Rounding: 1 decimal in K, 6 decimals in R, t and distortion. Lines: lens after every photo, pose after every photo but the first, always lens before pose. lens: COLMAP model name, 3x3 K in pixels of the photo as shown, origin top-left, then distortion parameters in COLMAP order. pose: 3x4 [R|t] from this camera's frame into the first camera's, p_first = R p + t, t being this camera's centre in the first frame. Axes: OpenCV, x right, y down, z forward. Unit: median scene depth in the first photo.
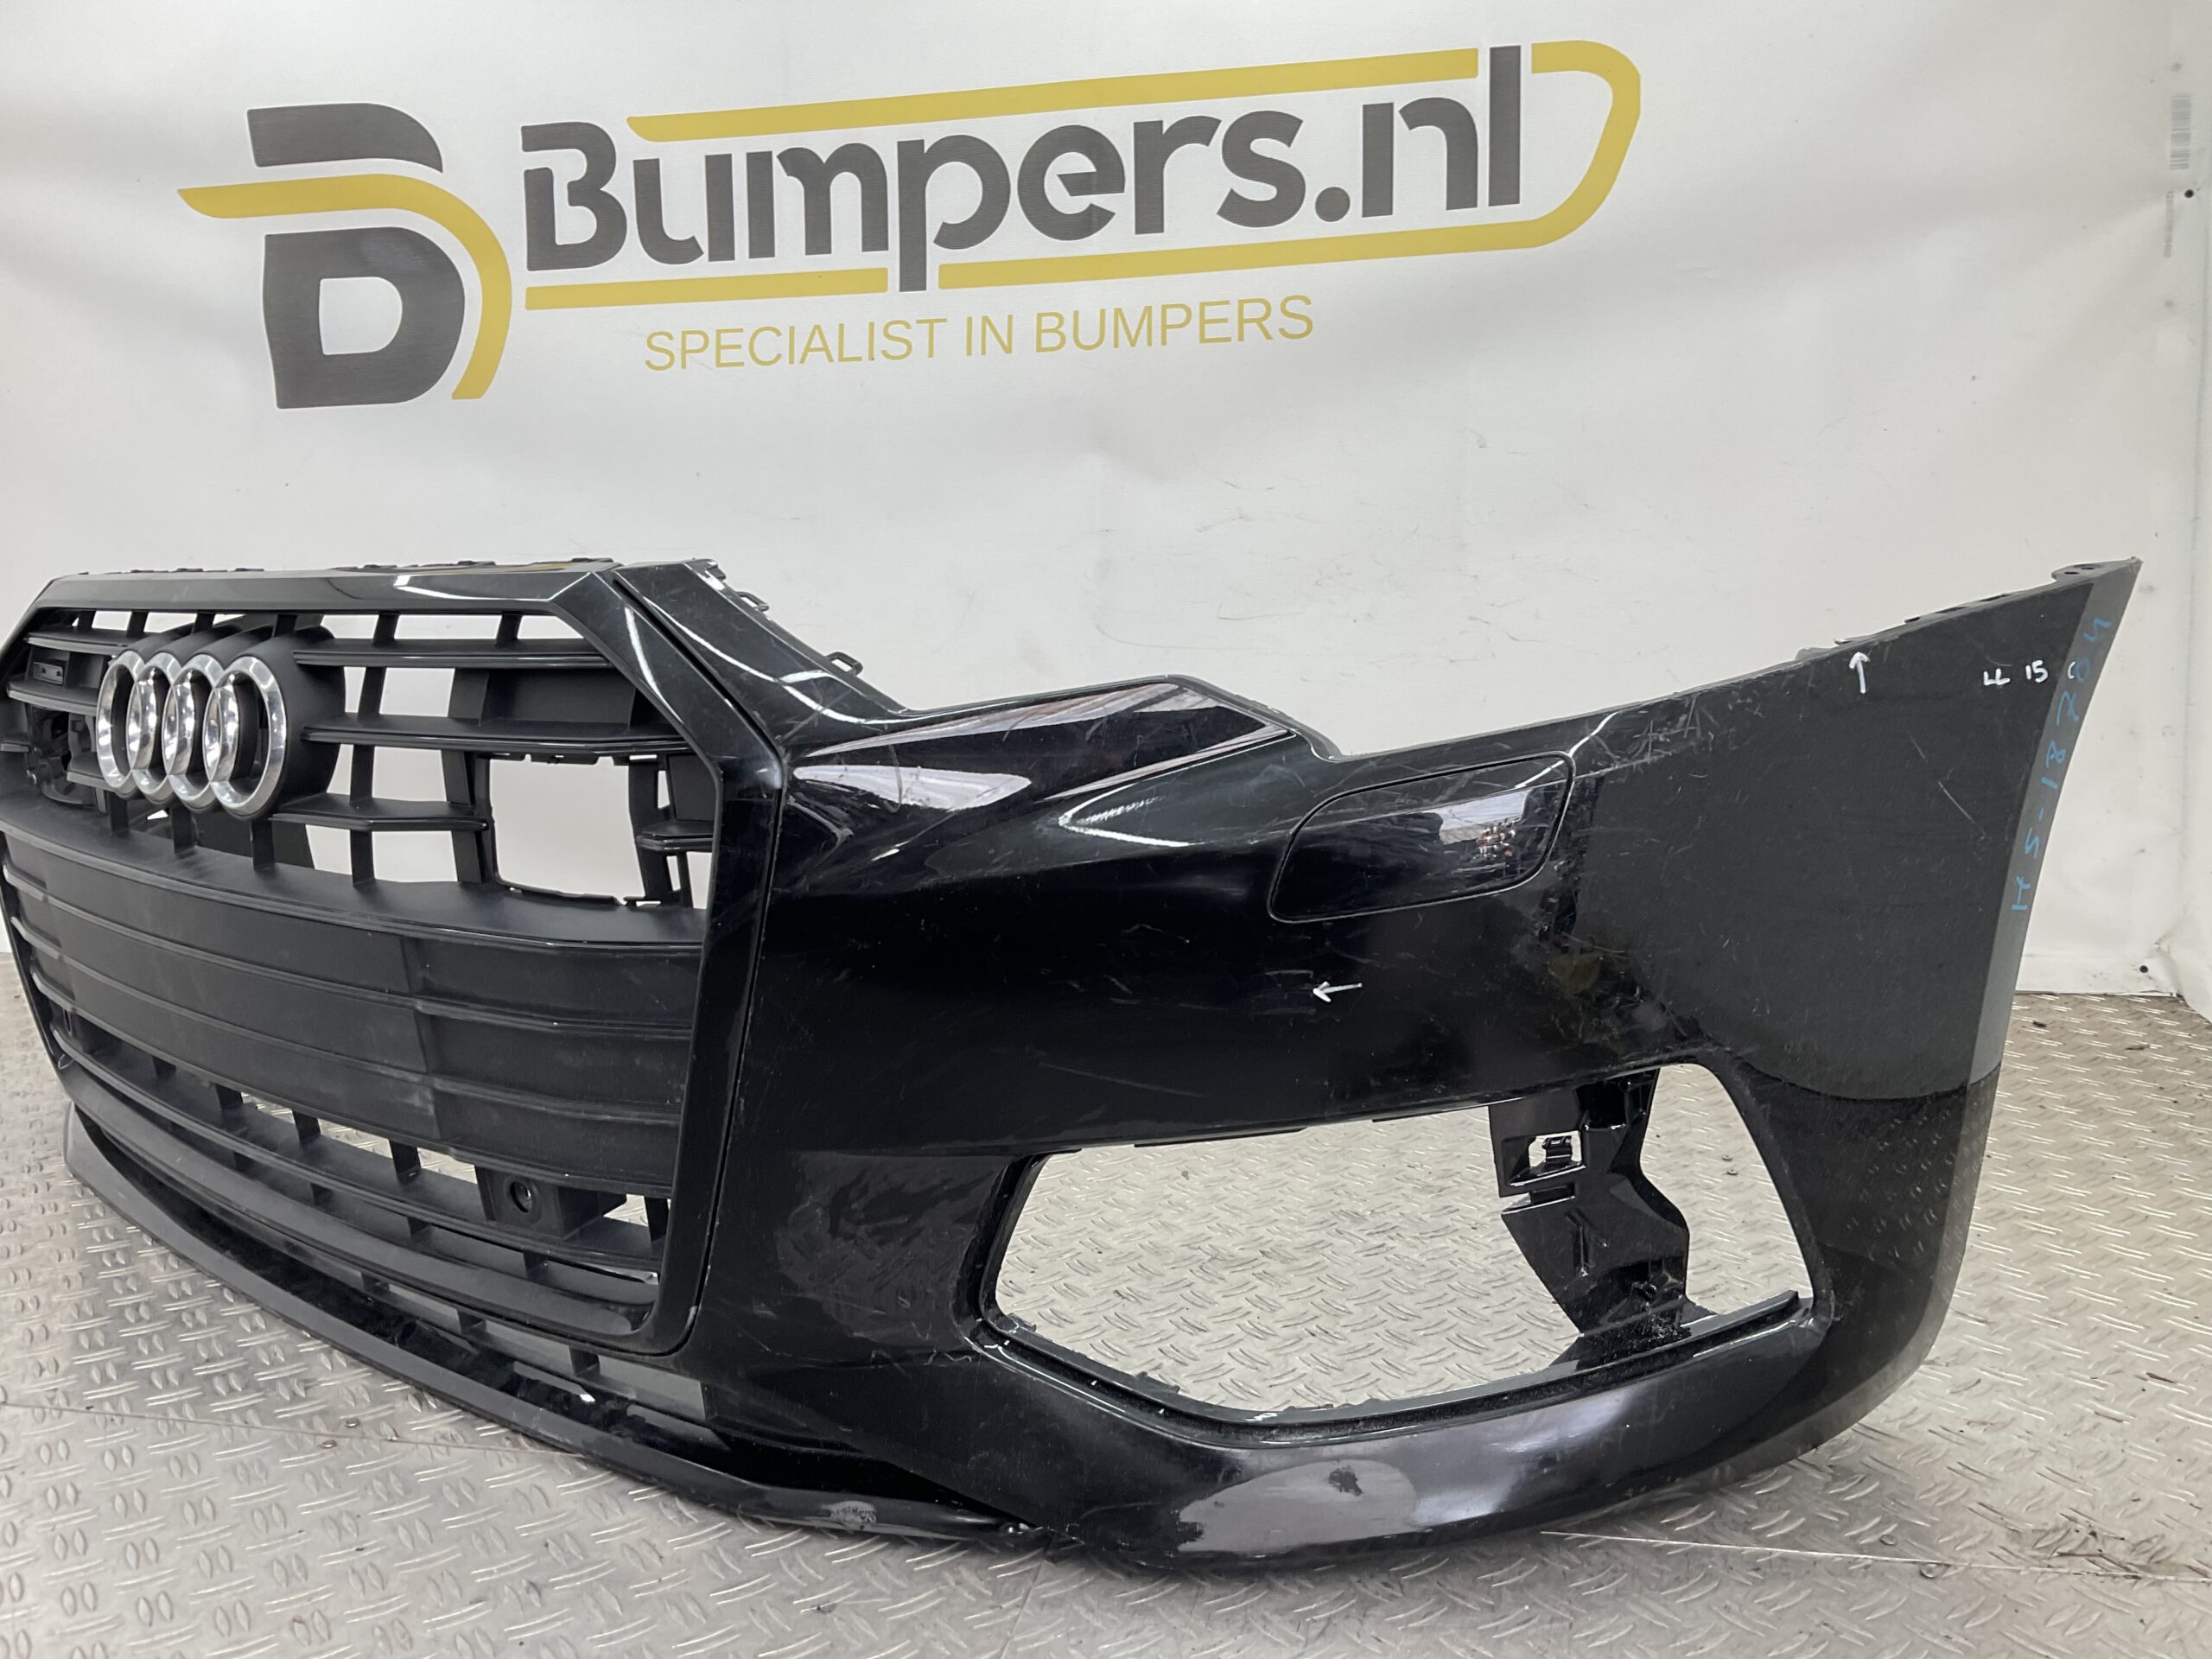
lens RADIAL K [[1858.2, 0, 1097.3], [0, 1858.2, 810.0], [0, 0, 1]] dist [0.120812, -0.272519]
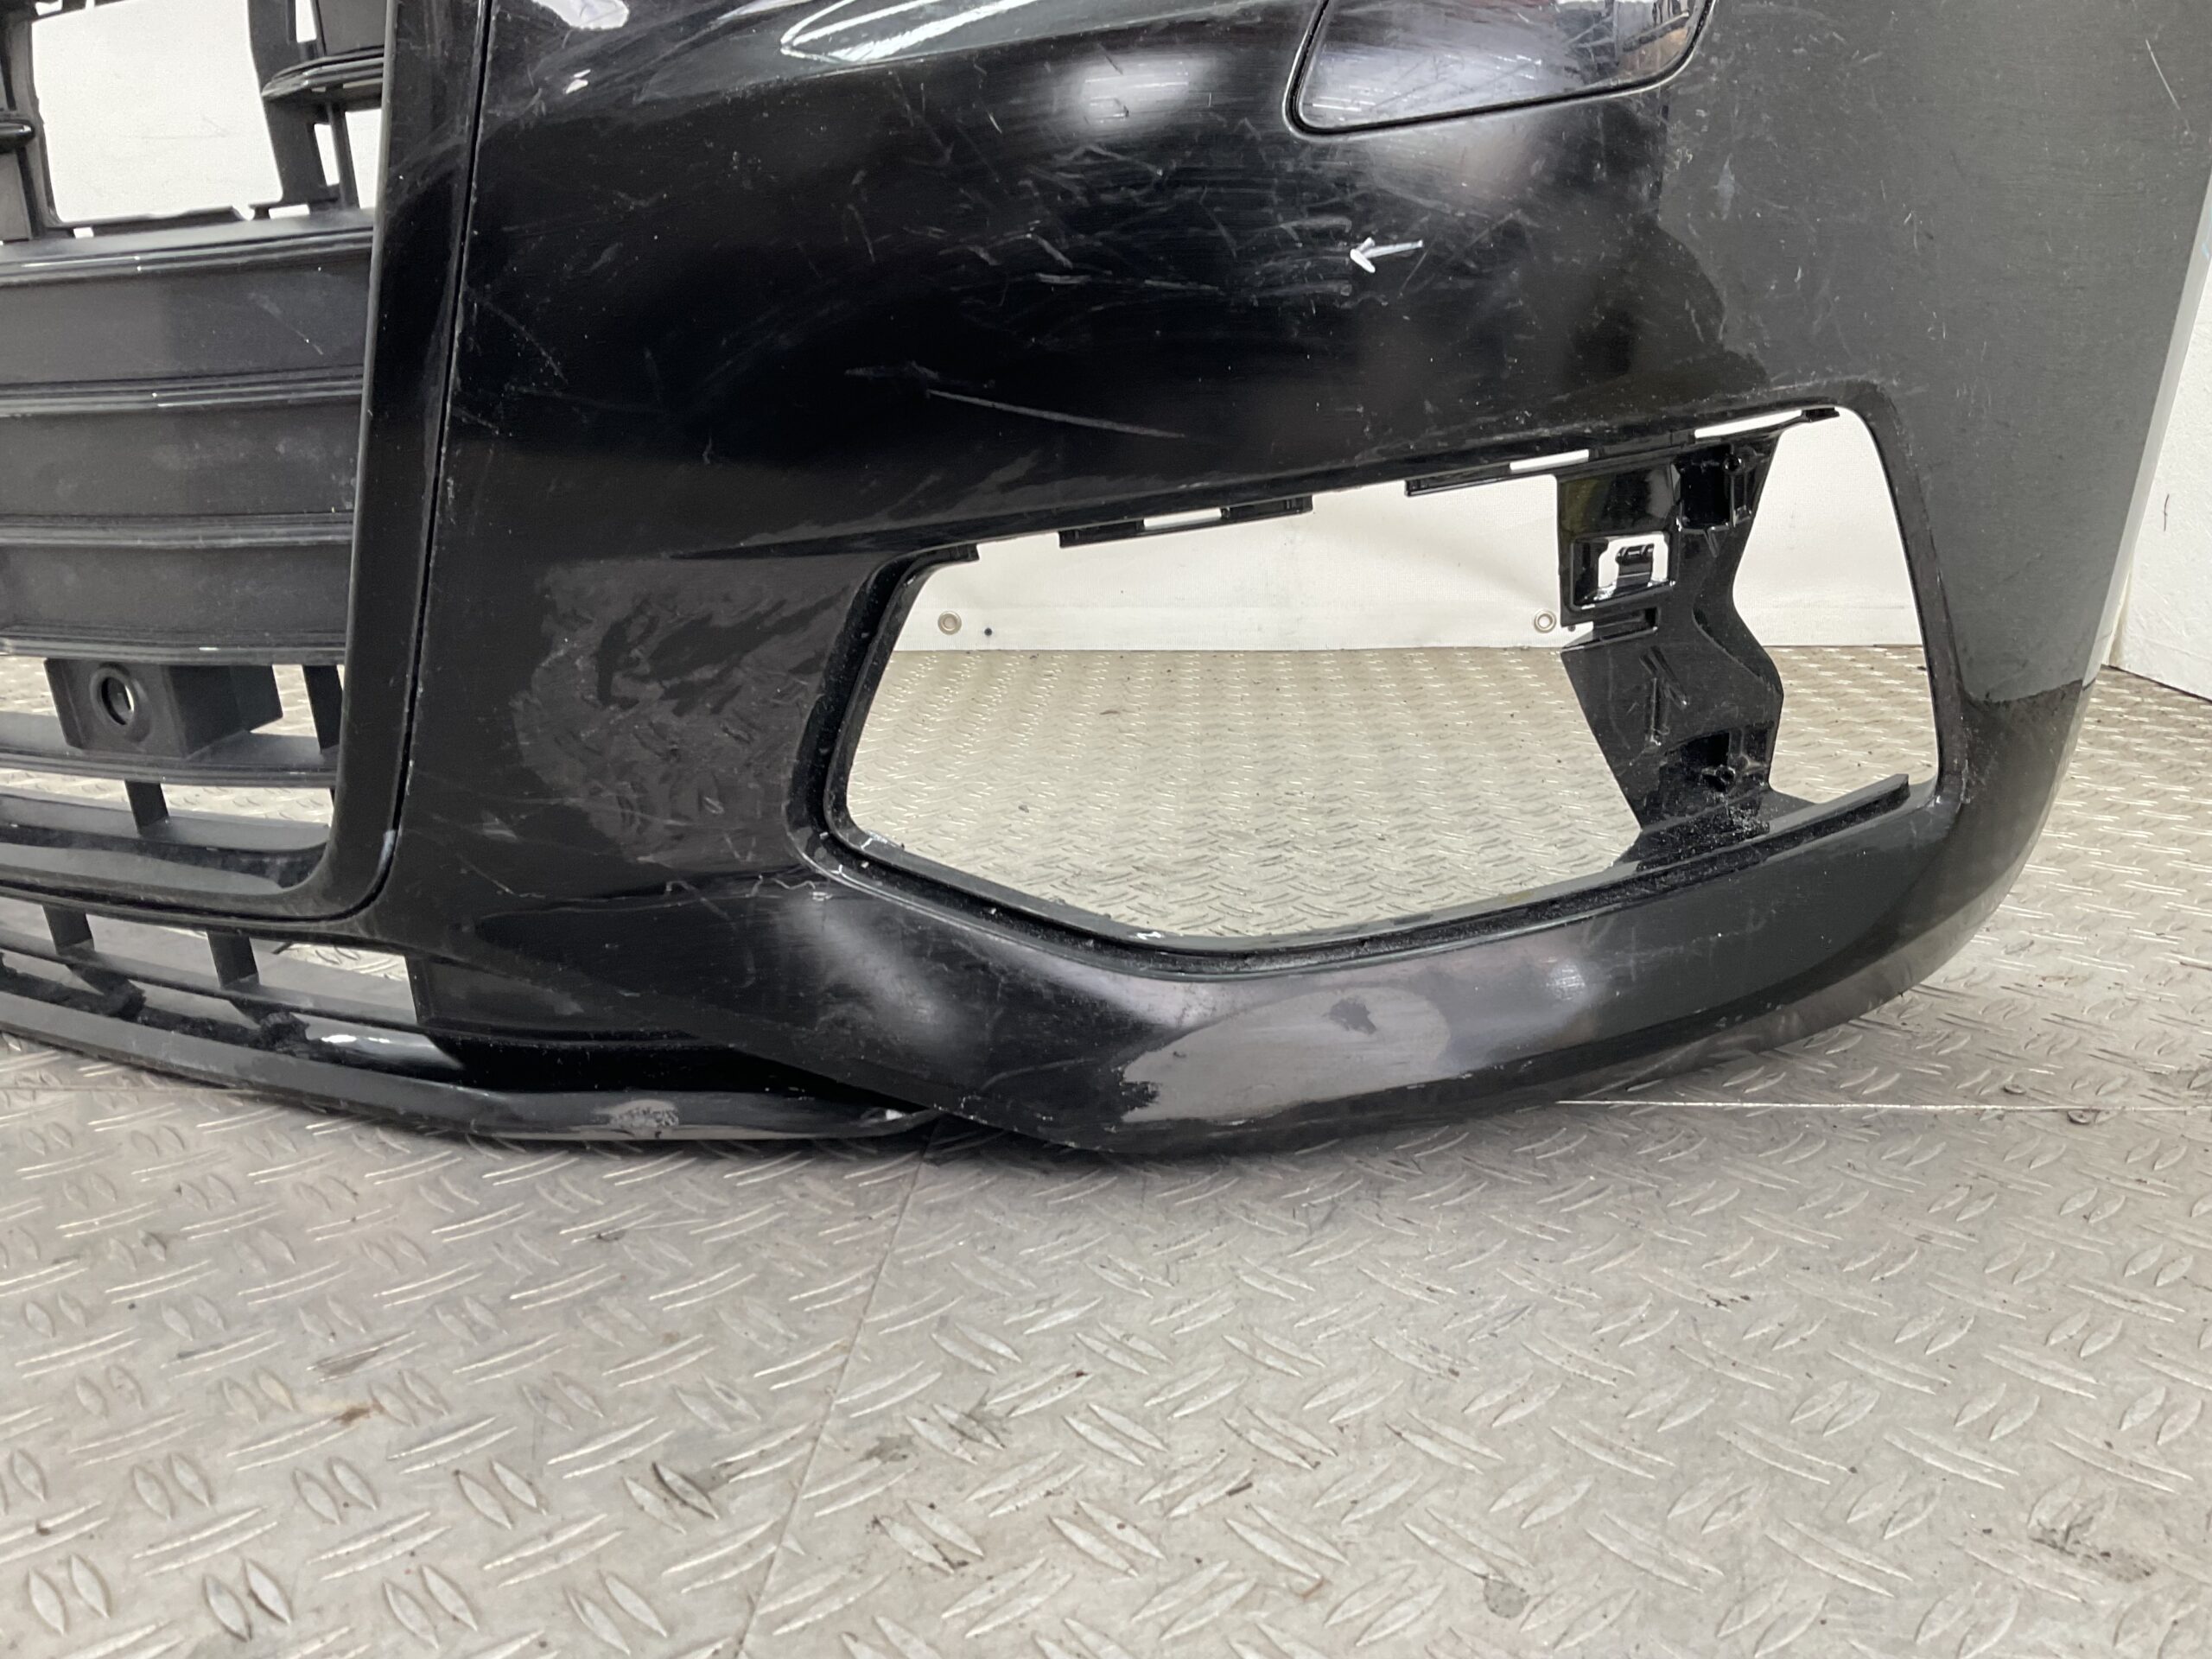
lens RADIAL K [[1830.4, 0, 1101.7], [0, 1830.4, 824.7], [0, 0, 1]] dist [0.116828, -0.226969]
pose [[0.988535, -0.019461, 0.149729, -0.062300], [0.006854, 0.996420, 0.084259, 0.209560], [-0.150833, -0.082267, 0.985130, 0.307624]]
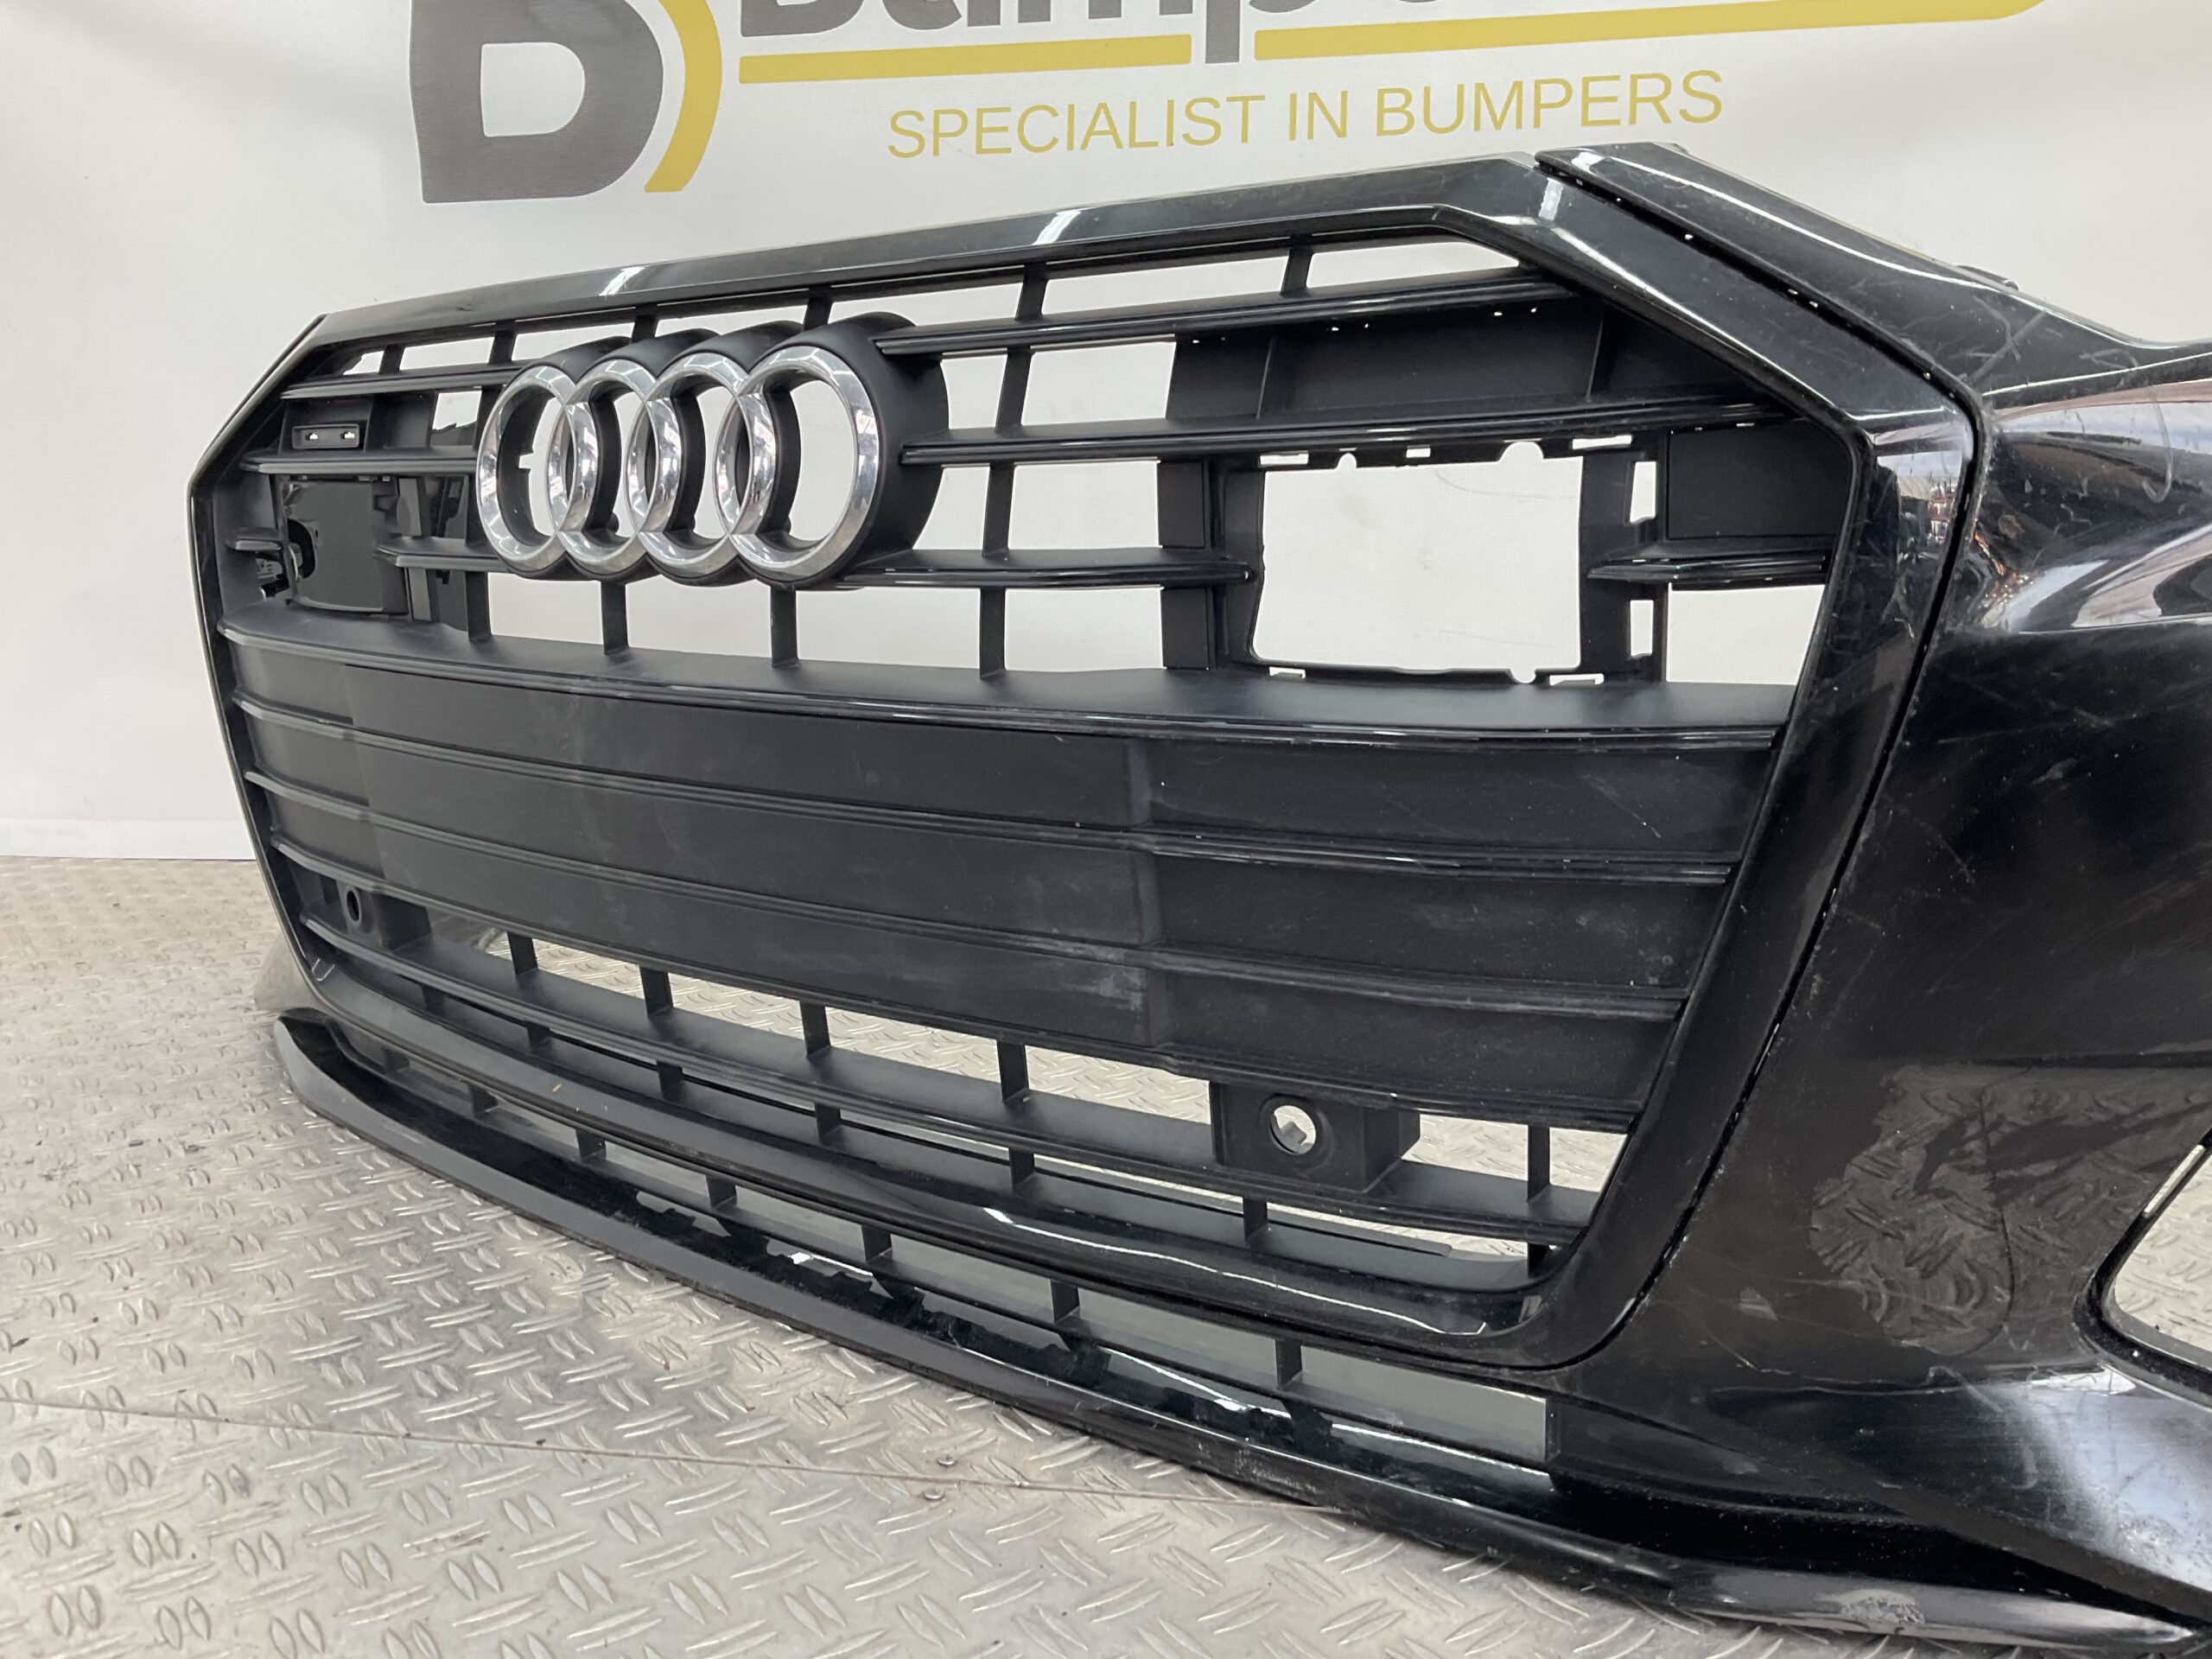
lens RADIAL K [[1858.2, 0, 1097.3], [0, 1858.2, 810.0], [0, 0, 1]] dist [0.120812, -0.272519]
pose [[0.998660, 0.007947, 0.051142, -0.438779], [-0.009108, 0.999705, 0.022496, 0.082757], [-0.050948, -0.022932, 0.998438, 0.364693]]
